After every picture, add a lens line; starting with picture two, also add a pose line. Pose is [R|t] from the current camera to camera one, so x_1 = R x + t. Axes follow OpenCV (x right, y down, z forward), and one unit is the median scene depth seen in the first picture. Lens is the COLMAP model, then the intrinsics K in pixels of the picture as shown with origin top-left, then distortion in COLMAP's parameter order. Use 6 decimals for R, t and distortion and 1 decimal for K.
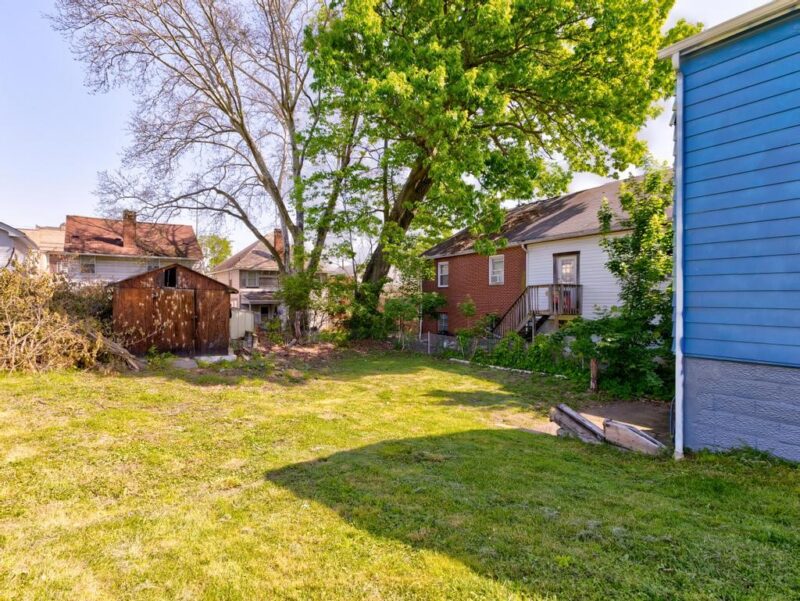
lens RADIAL K [[417.3, 0, 400.0], [0, 417.3, 300.5], [0, 0, 1]] dist [-0.002214, 0.000436]
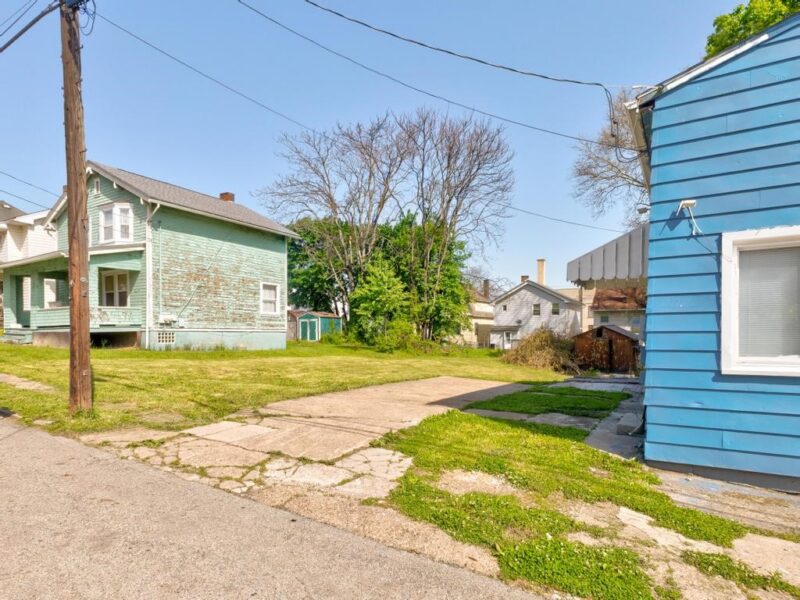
lens RADIAL K [[470.5, 0, 399.6], [0, 470.5, 332.2], [0, 0, 1]] dist [0.000448, -0.000458]
pose [[0.381933, 0.008386, -0.924152, 0.624410], [-0.011263, 0.999927, 0.004419, -0.029911], [0.924121, 0.008721, 0.382000, -0.402552]]
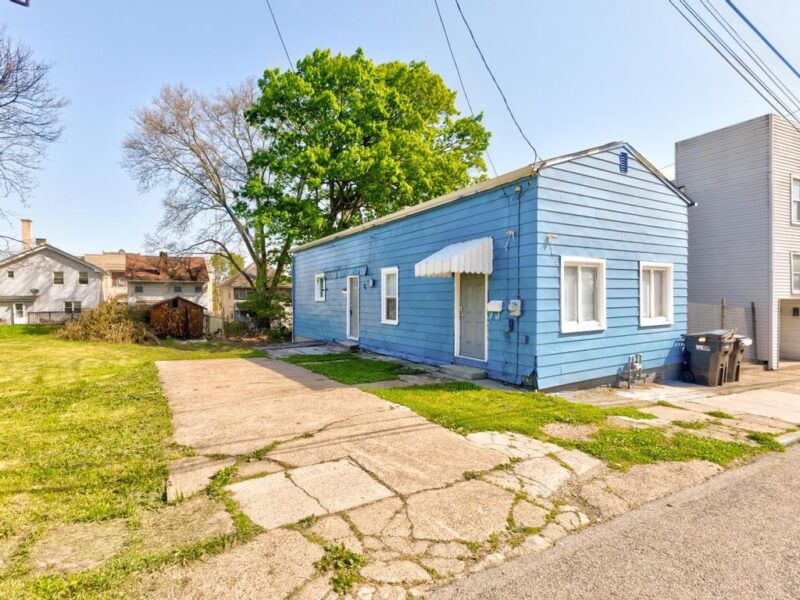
lens RADIAL K [[404.9, 0, 376.7], [0, 404.9, 300.8], [0, 0, 1]] dist [0.018882, -0.000360]
pose [[0.993924, 0.000341, -0.110069, 0.385382], [-0.000182, 0.999999, 0.001458, -0.038138], [0.110069, -0.001429, 0.993923, -0.526779]]
